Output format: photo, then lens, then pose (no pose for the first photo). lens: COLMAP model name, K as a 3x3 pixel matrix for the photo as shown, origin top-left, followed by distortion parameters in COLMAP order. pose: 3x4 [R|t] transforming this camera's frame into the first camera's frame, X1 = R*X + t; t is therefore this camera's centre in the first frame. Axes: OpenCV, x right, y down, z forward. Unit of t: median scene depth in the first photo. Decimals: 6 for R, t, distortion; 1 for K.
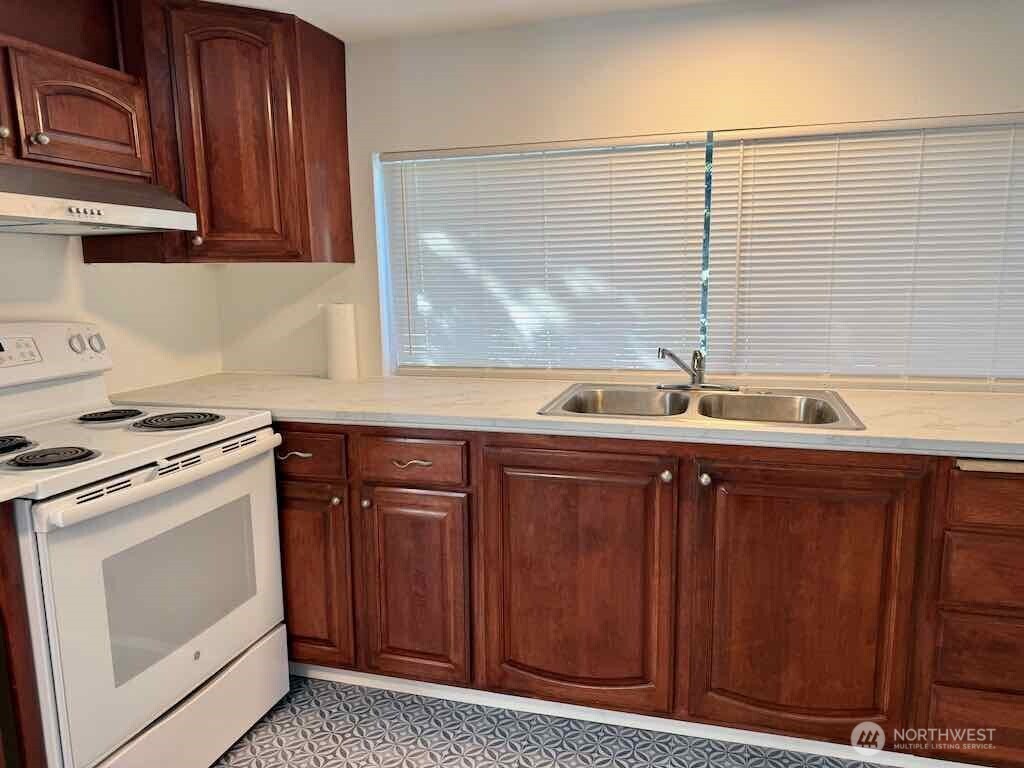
lens RADIAL K [[702.8, 0, 530.1], [0, 702.8, 390.2], [0, 0, 1]] dist [0.092779, -0.117397]
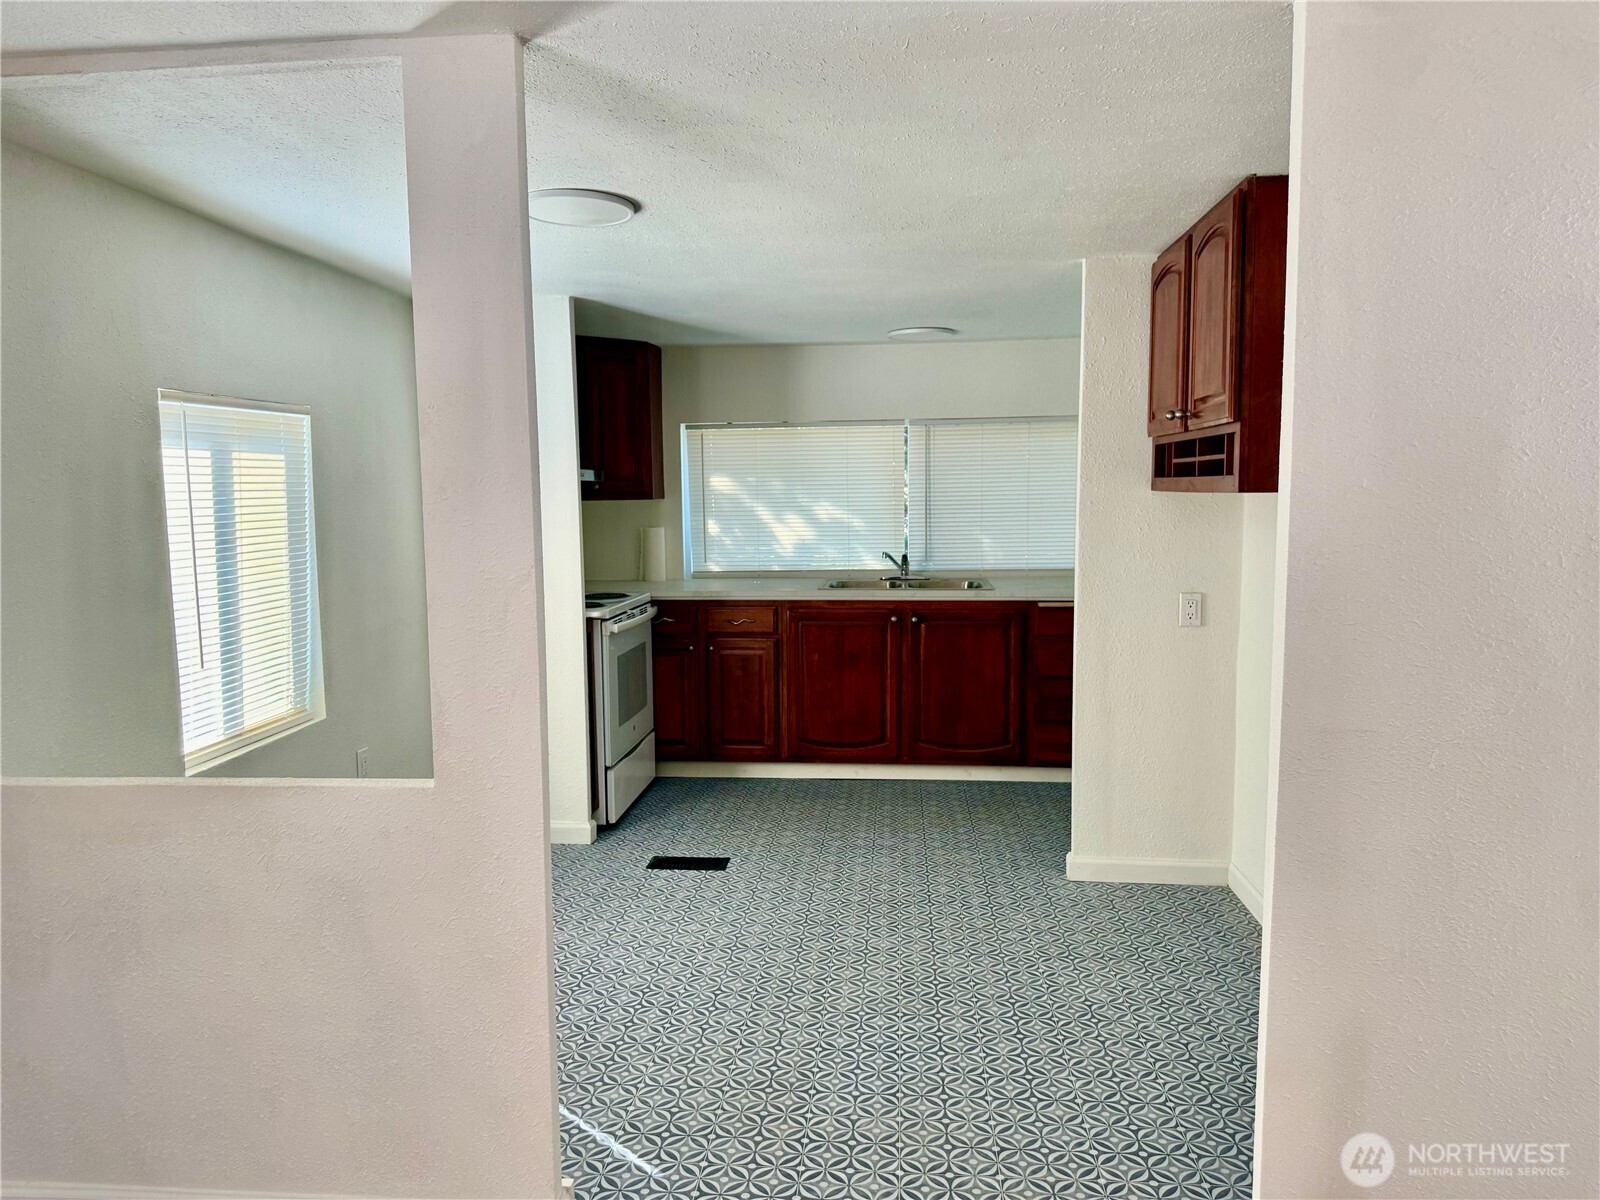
lens RADIAL K [[1122.5, 0, 800.0], [0, 1122.5, 600.0], [0, 0, 1]] dist [0.105715, -0.129692]
pose [[0.985271, -0.019499, 0.169884, -0.461852], [0.029698, 0.997892, -0.057700, 0.201816], [-0.168400, 0.061896, 0.983773, -1.560286]]
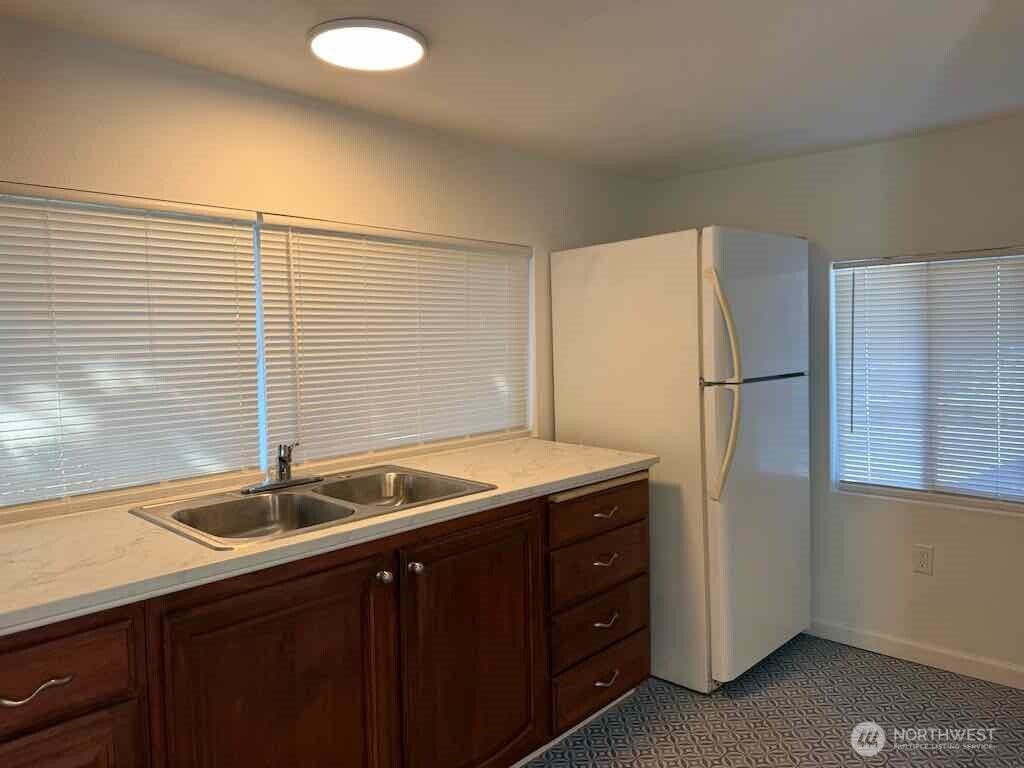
lens RADIAL K [[718.4, 0, 512.0], [0, 718.4, 384.0], [0, 0, 1]] dist [0.105715, -0.129692]
pose [[0.474457, -0.053412, 0.878657, -0.484741], [0.151242, 0.988261, -0.021594, -0.073258], [-0.867188, 0.143135, 0.476966, 0.308029]]
